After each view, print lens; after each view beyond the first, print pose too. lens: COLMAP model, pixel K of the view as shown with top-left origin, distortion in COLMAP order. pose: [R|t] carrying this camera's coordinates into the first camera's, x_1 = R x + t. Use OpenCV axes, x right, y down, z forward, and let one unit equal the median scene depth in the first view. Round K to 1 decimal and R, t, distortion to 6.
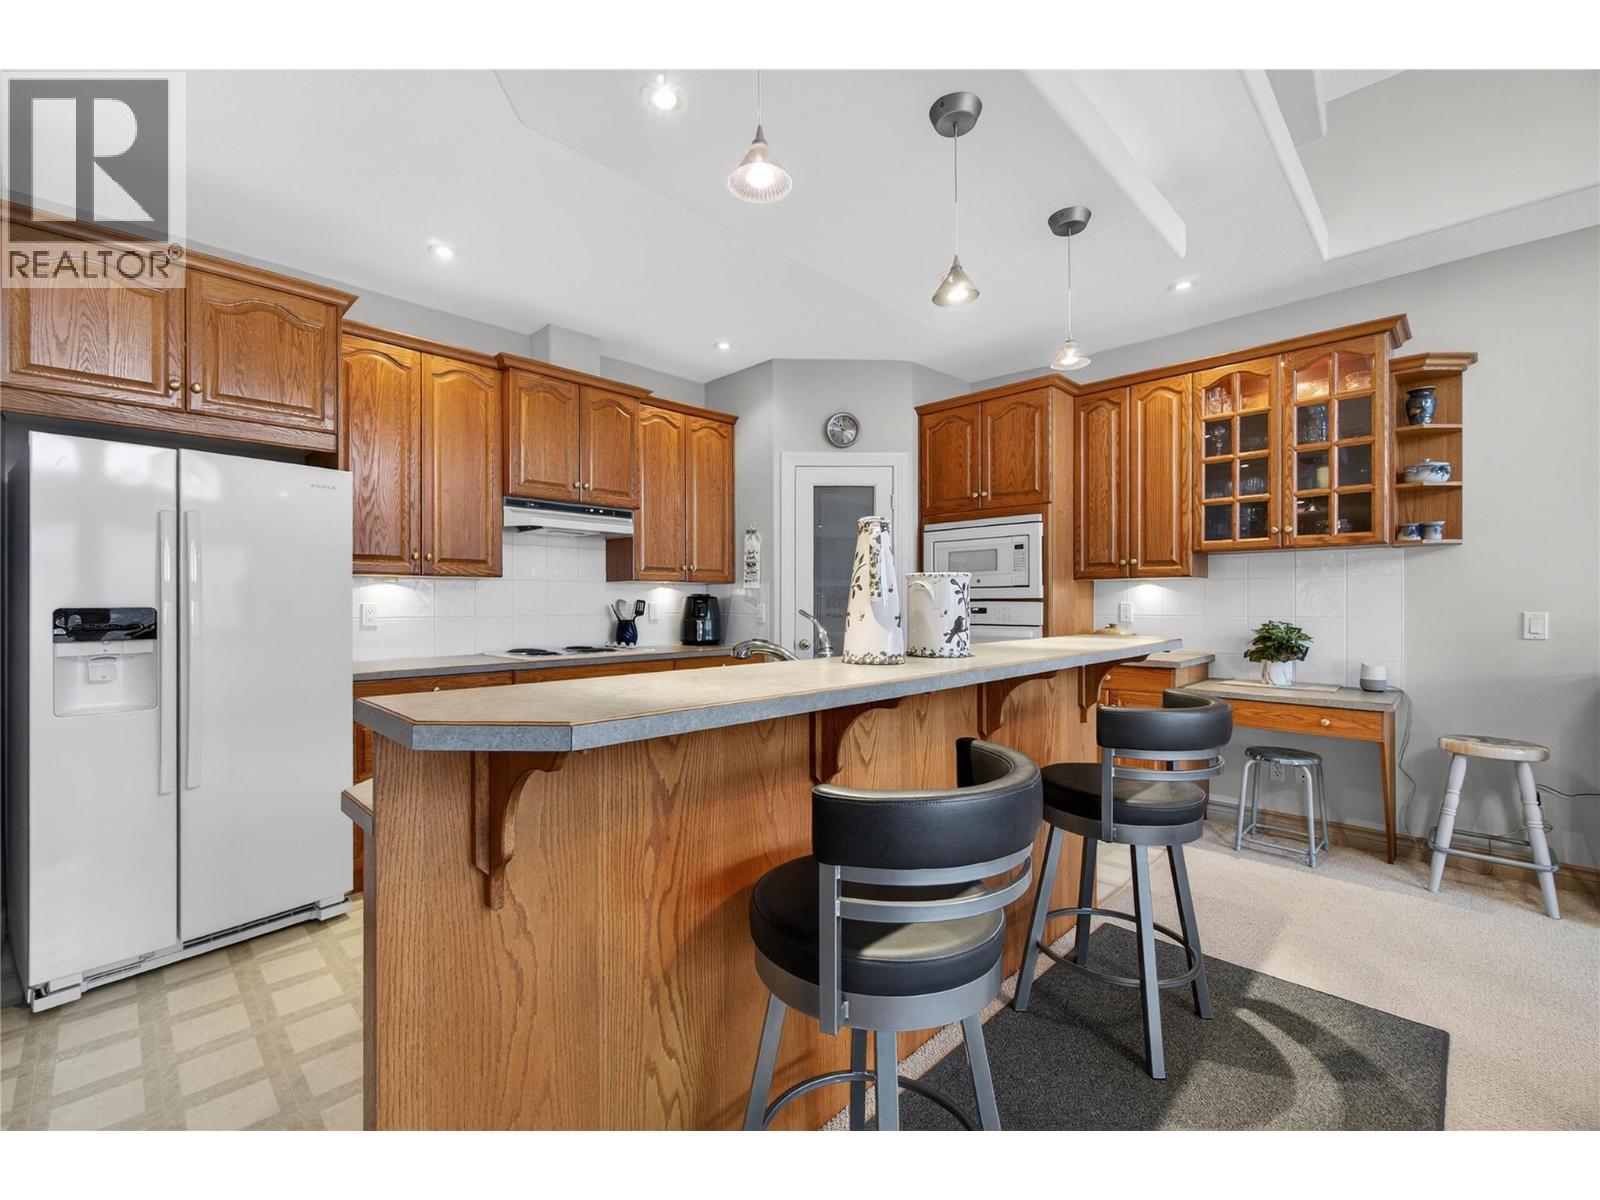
lens RADIAL K [[685.3, 0, 787.1], [0, 685.3, 607.1], [0, 0, 1]] dist [-0.004492, 0.001304]
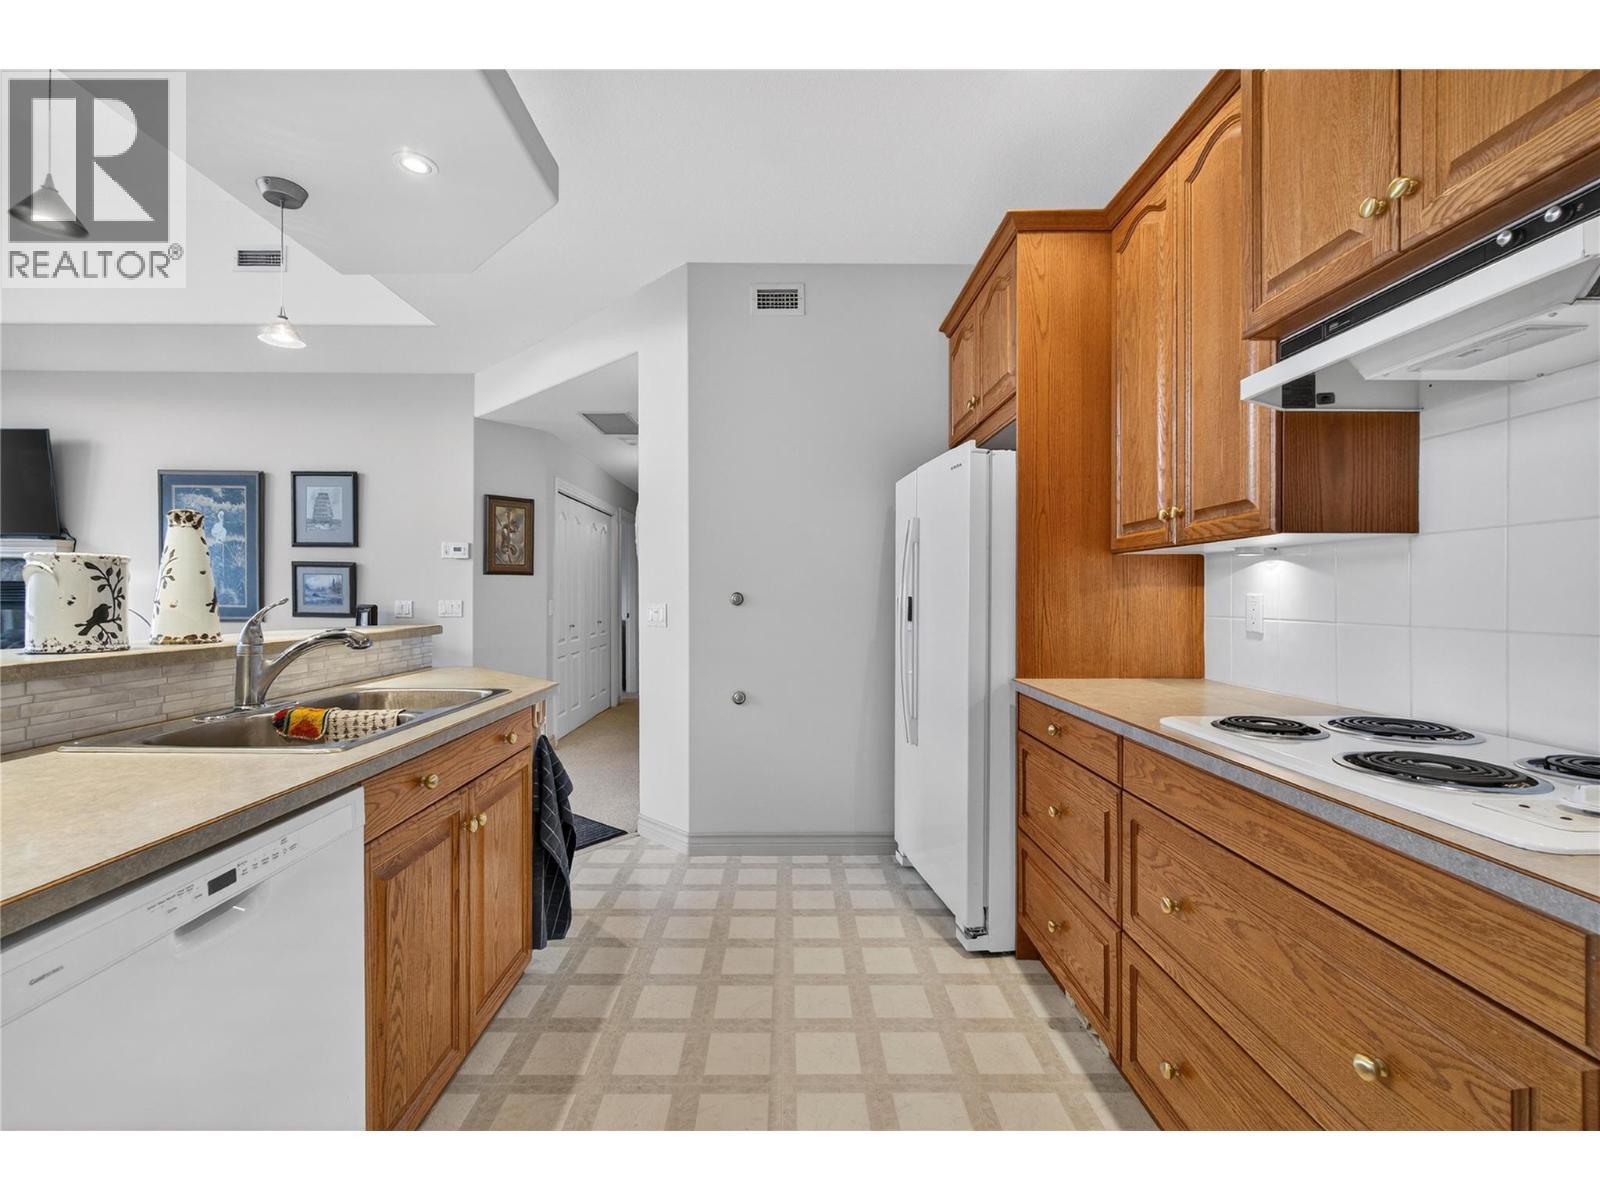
lens RADIAL K [[685.3, 0, 789.4], [0, 685.3, 598.0], [0, 0, 1]] dist [-0.004492, 0.001304]
pose [[-0.701368, 0.002707, -0.712794, 0.097141], [-0.006515, 0.999927, 0.010208, -0.005369], [0.712769, 0.011804, -0.701299, 1.065176]]
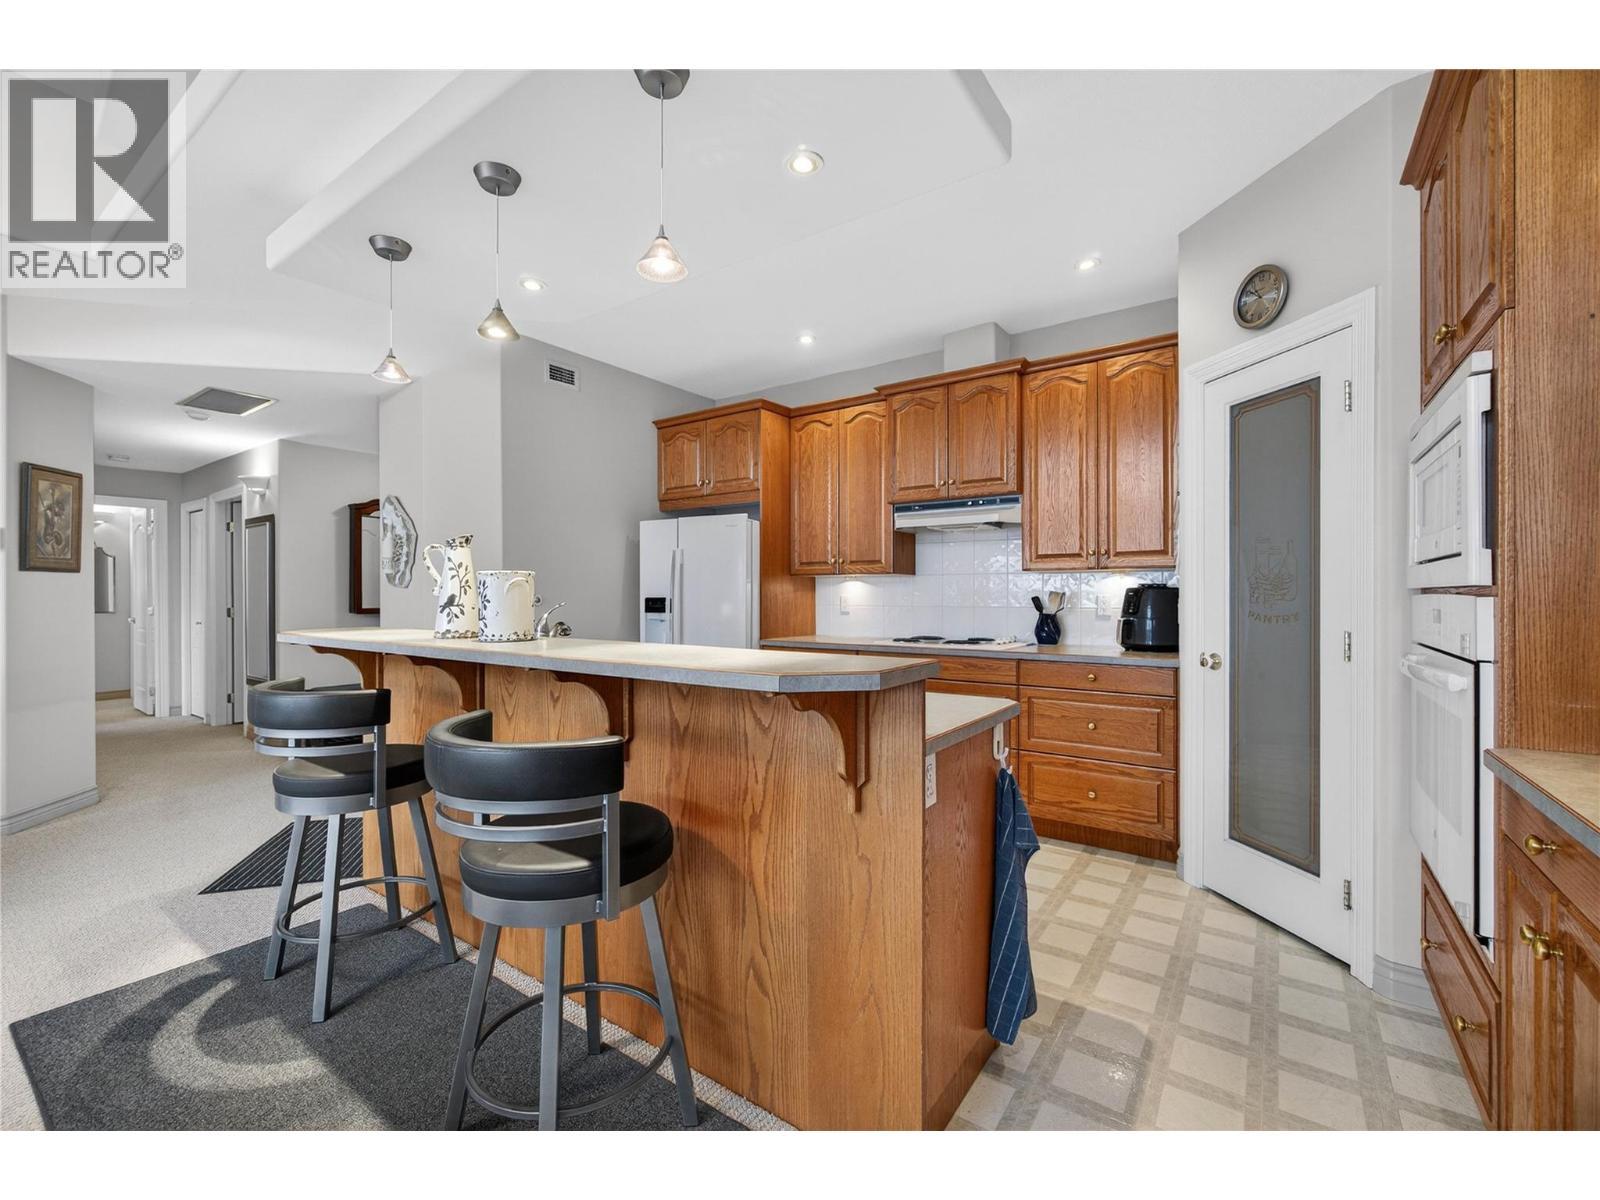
lens RADIAL K [[685.3, 0, 788.4], [0, 685.3, 597.4], [0, 0, 1]] dist [-0.004492, 0.001304]
pose [[0.160759, 0.004701, -0.986982, 0.709885], [-0.006438, 0.999972, 0.003714, -0.006053], [0.986973, 0.005757, 0.160785, 0.622474]]
